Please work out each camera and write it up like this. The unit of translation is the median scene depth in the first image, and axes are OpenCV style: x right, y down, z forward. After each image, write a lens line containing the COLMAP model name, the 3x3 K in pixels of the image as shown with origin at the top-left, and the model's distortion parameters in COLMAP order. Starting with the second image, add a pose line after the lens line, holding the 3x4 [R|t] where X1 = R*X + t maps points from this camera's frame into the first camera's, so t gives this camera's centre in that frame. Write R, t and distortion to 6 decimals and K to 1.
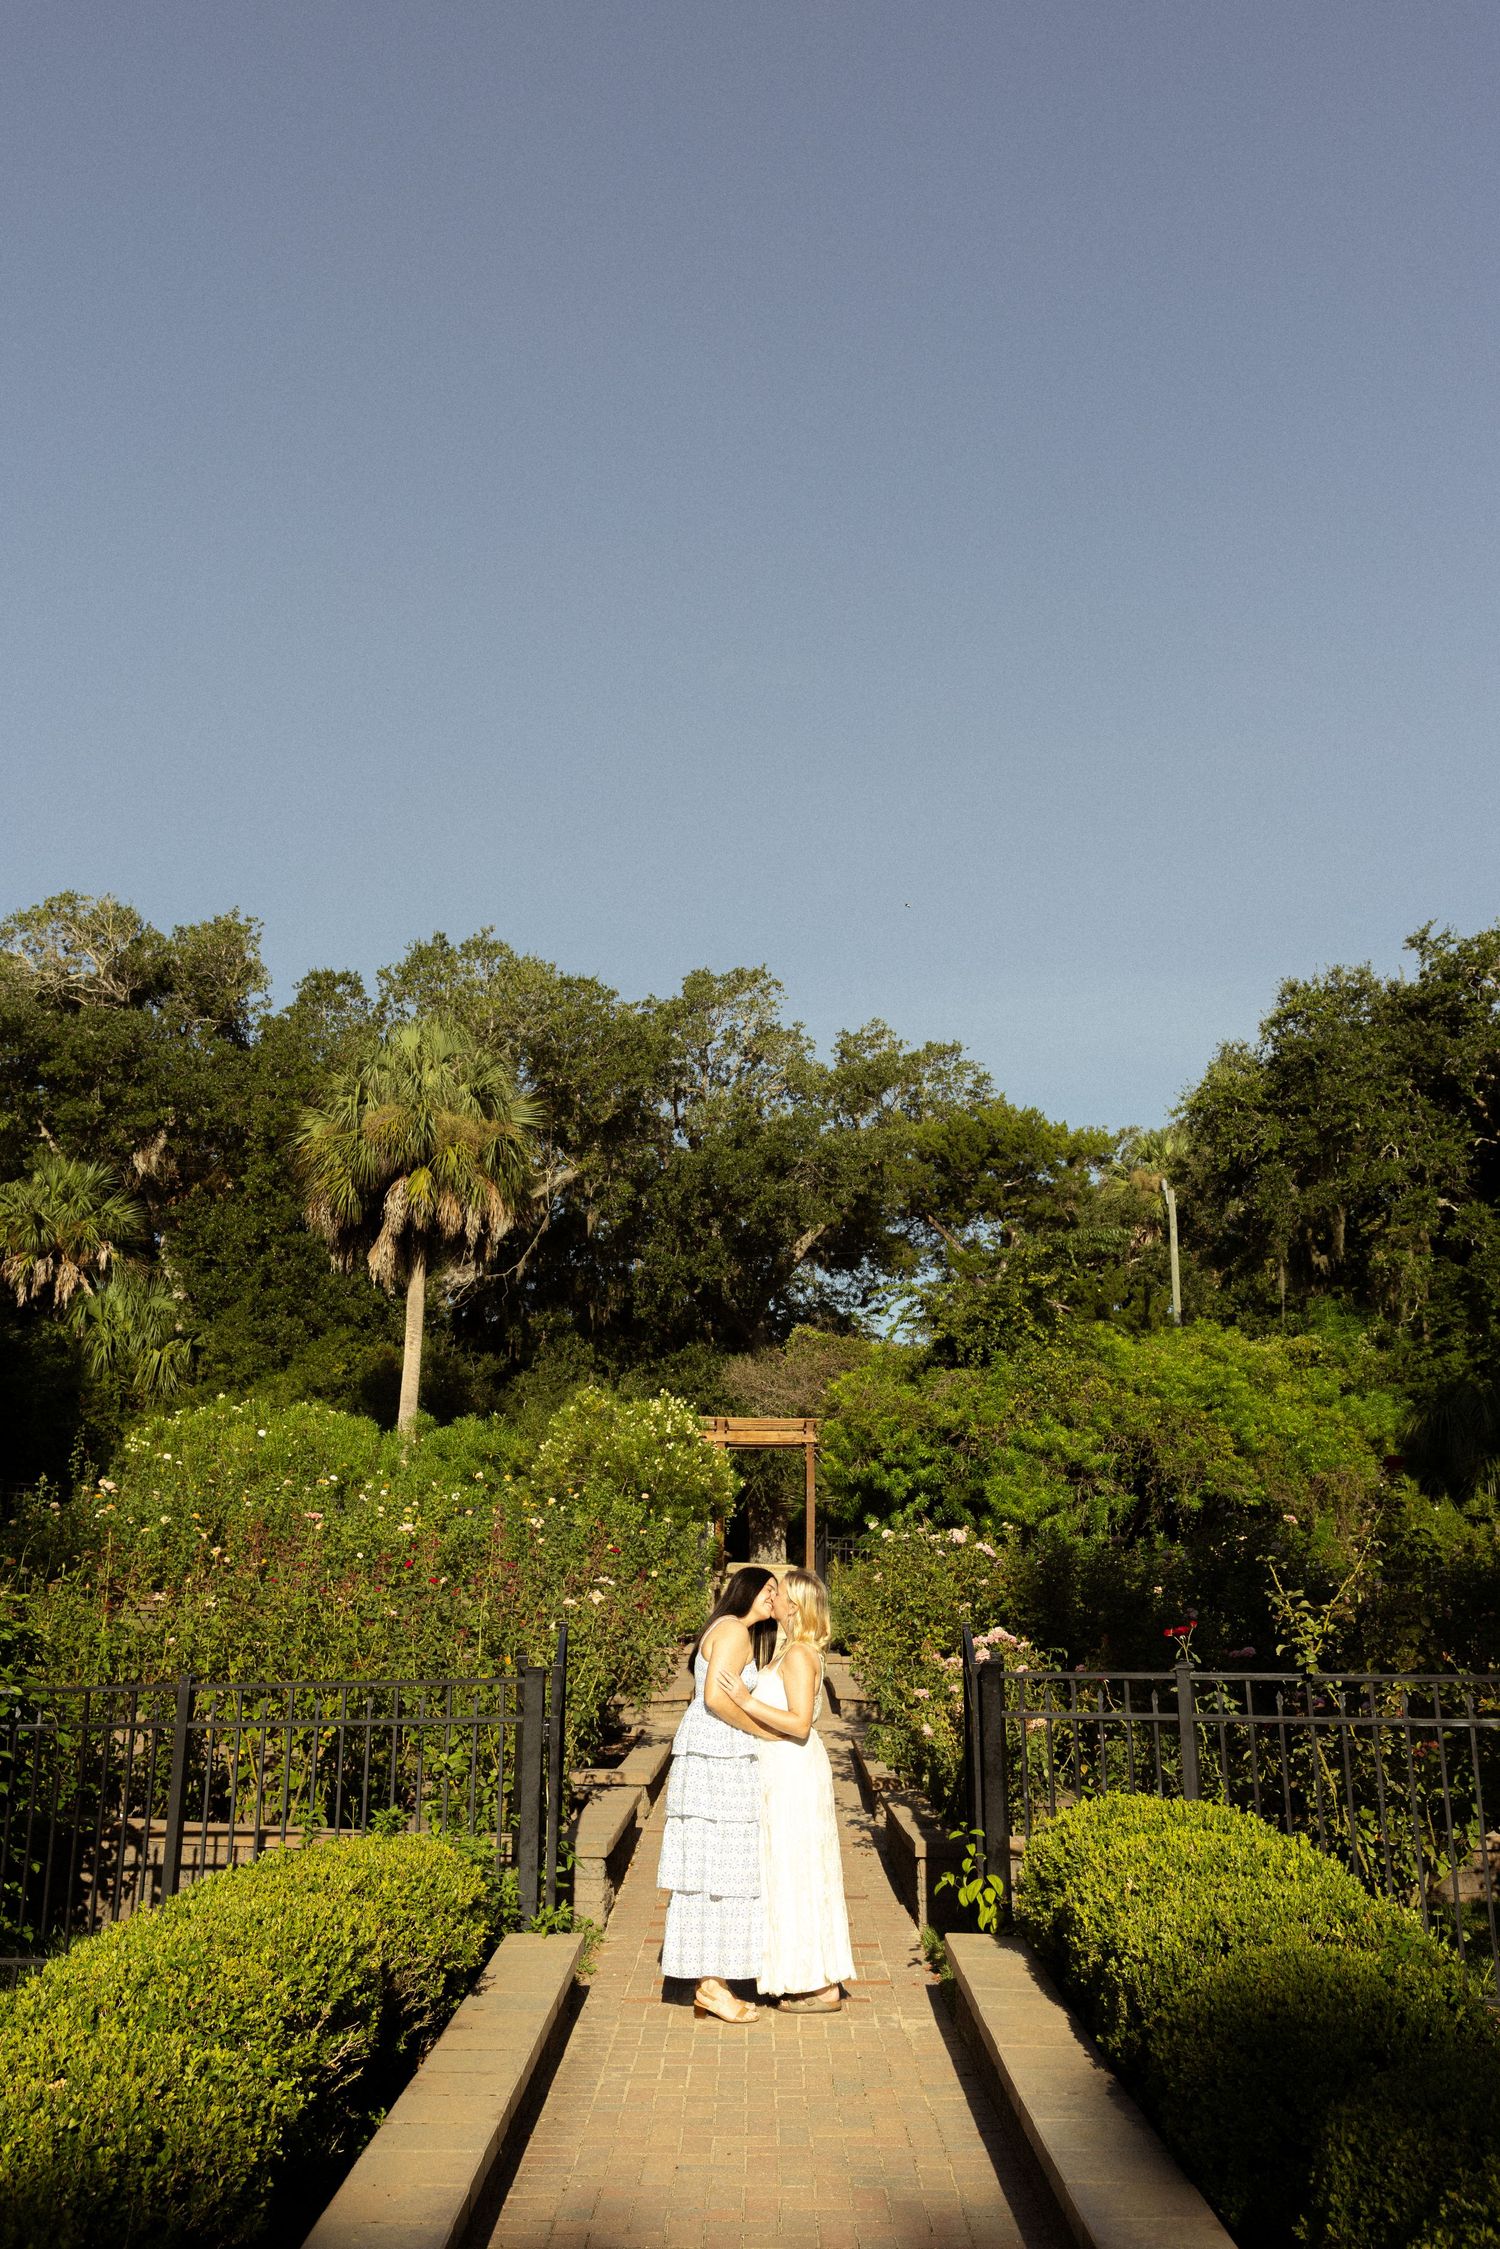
lens RADIAL K [[1834.8, 0, 753.2], [0, 1834.8, 1126.6], [0, 0, 1]] dist [0.000291, -0.007006]
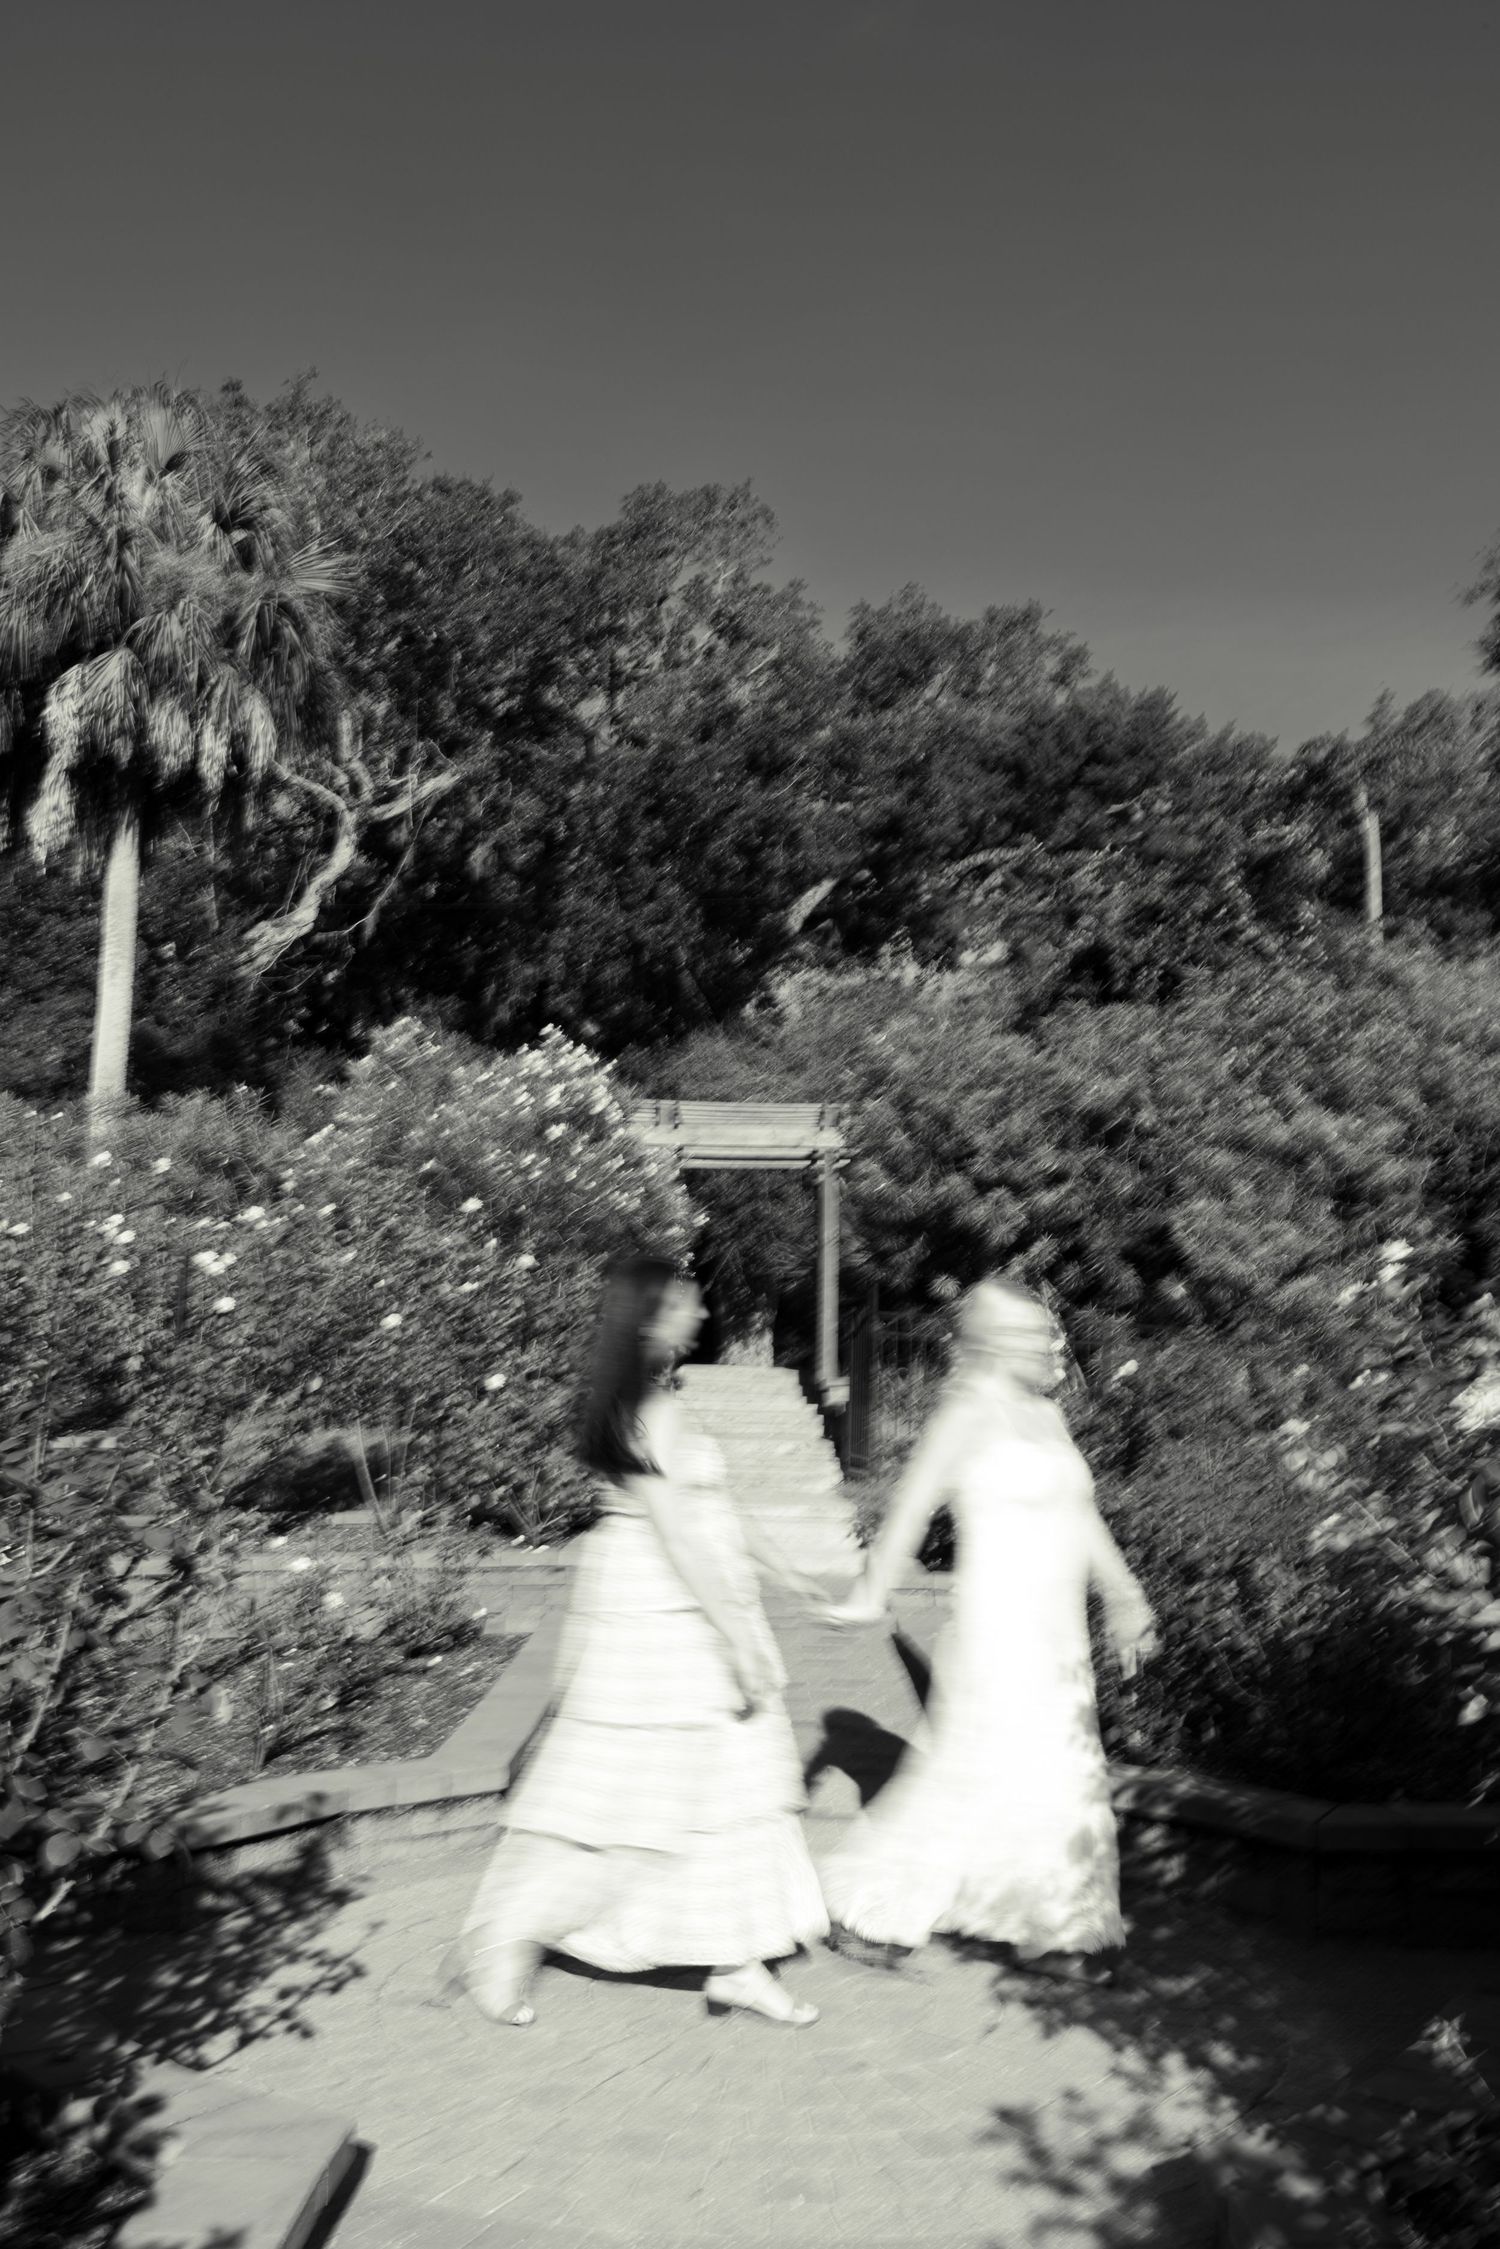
lens RADIAL K [[2180.9, 0, 748.4], [0, 2180.9, 1123.8], [0, 0, 1]] dist [-0.007110, 0.000000]
pose [[0.999919, 0.007367, 0.010370, 0.000414], [-0.008553, 0.992797, 0.119502, 0.090531], [-0.009414, -0.119581, 0.992780, 0.370362]]
